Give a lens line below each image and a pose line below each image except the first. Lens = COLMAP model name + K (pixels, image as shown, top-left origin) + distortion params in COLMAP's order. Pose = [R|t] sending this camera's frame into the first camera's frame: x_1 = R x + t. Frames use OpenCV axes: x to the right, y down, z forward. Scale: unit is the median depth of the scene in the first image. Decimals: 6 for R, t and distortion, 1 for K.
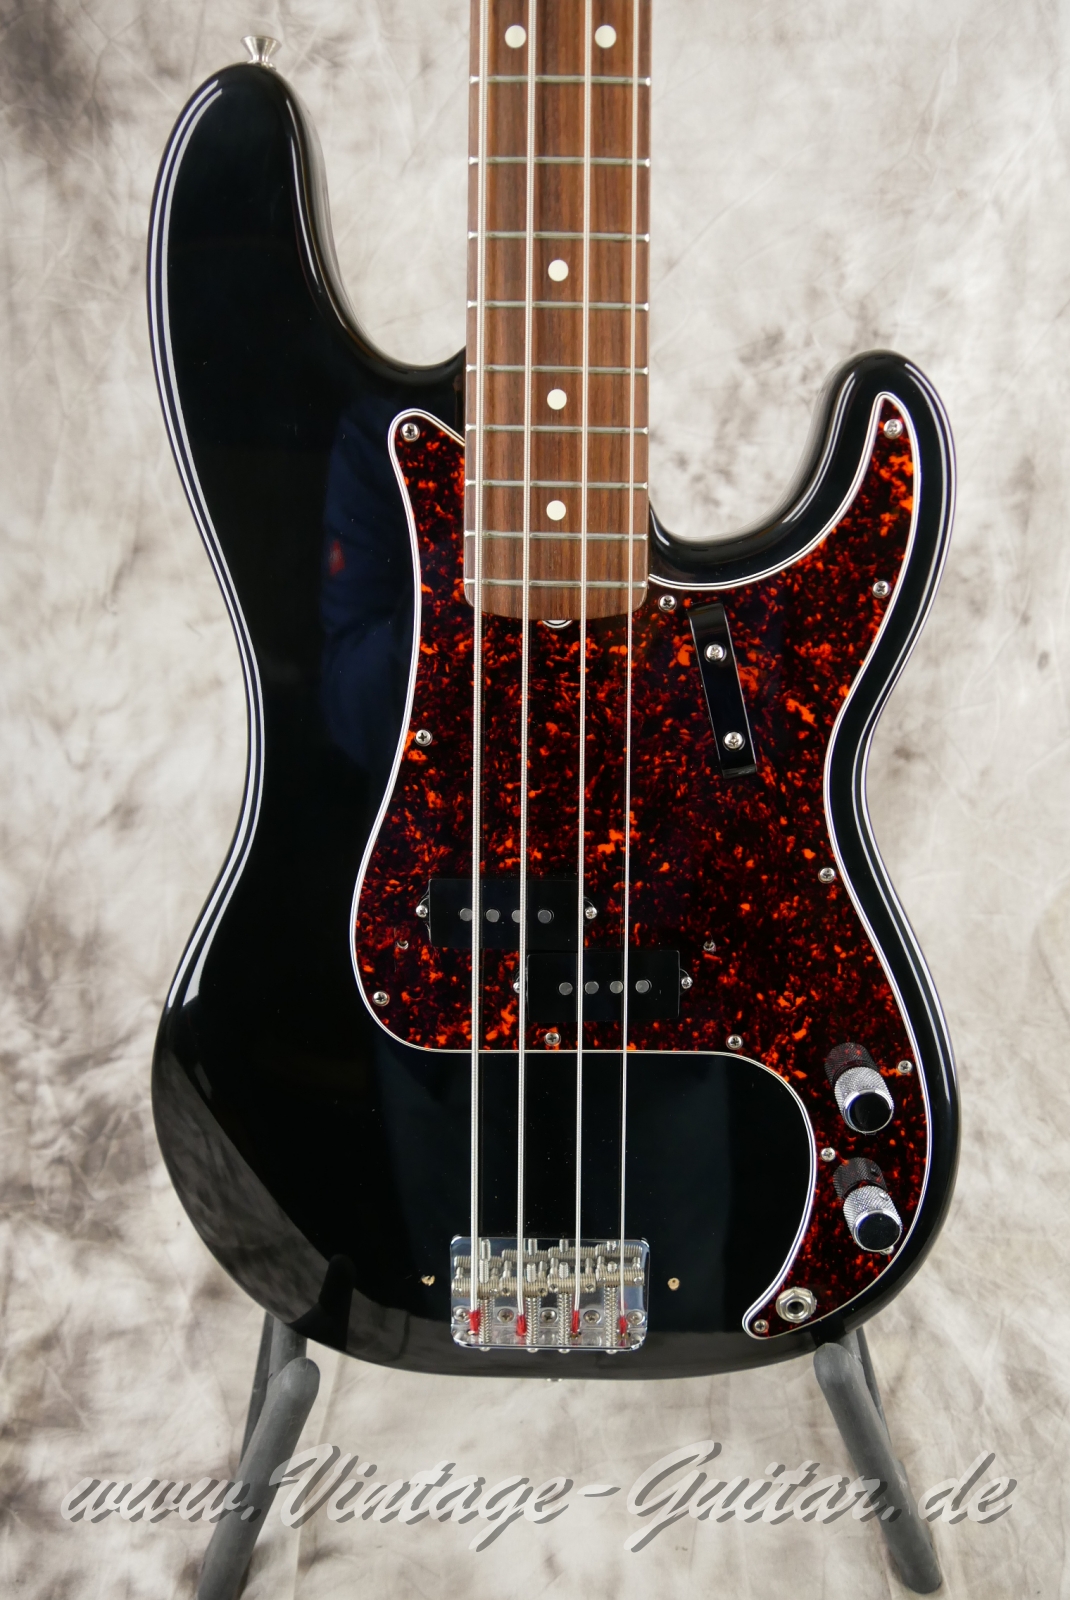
lens RADIAL K [[1274.3, 0, 533.3], [0, 1274.3, 807.3], [0, 0, 1]] dist [-0.094970, 0.036696]
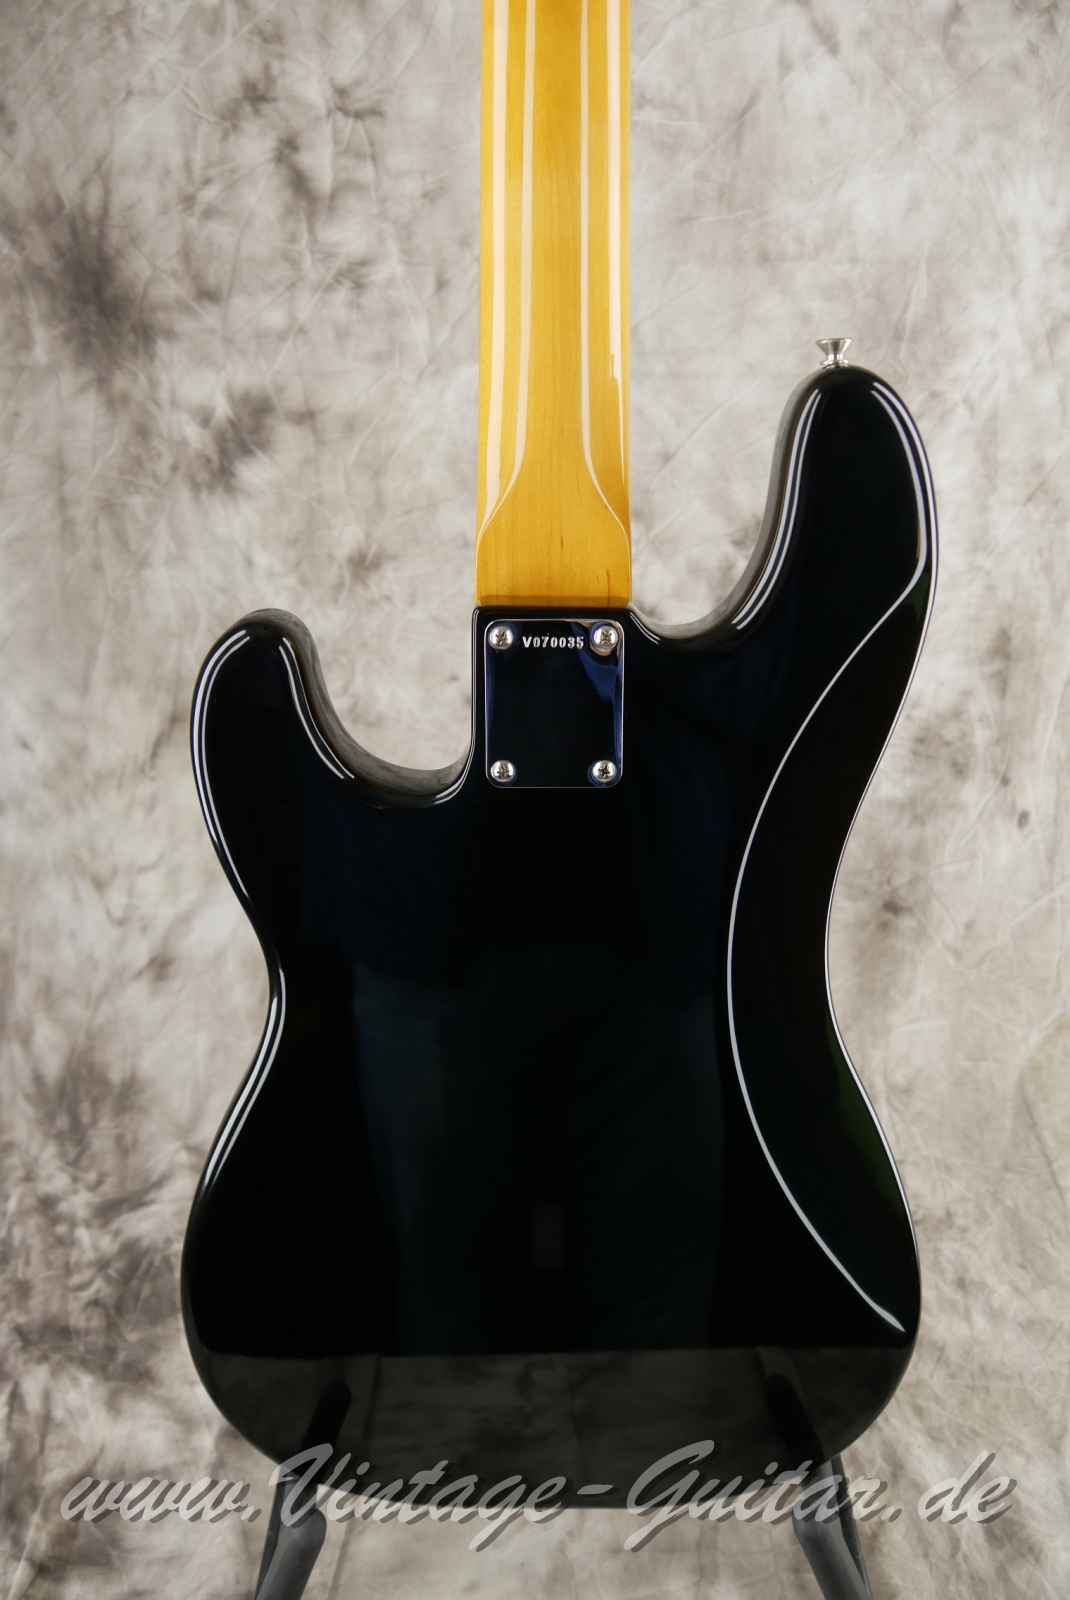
lens RADIAL K [[1274.3, 0, 534.8], [0, 1274.3, 796.5], [0, 0, 1]] dist [-0.094970, 0.036696]
pose [[0.999724, -0.002687, -0.023353, 0.021029], [0.001006, 0.997425, -0.071710, -0.065640], [0.023485, 0.071667, 0.997152, -0.075565]]
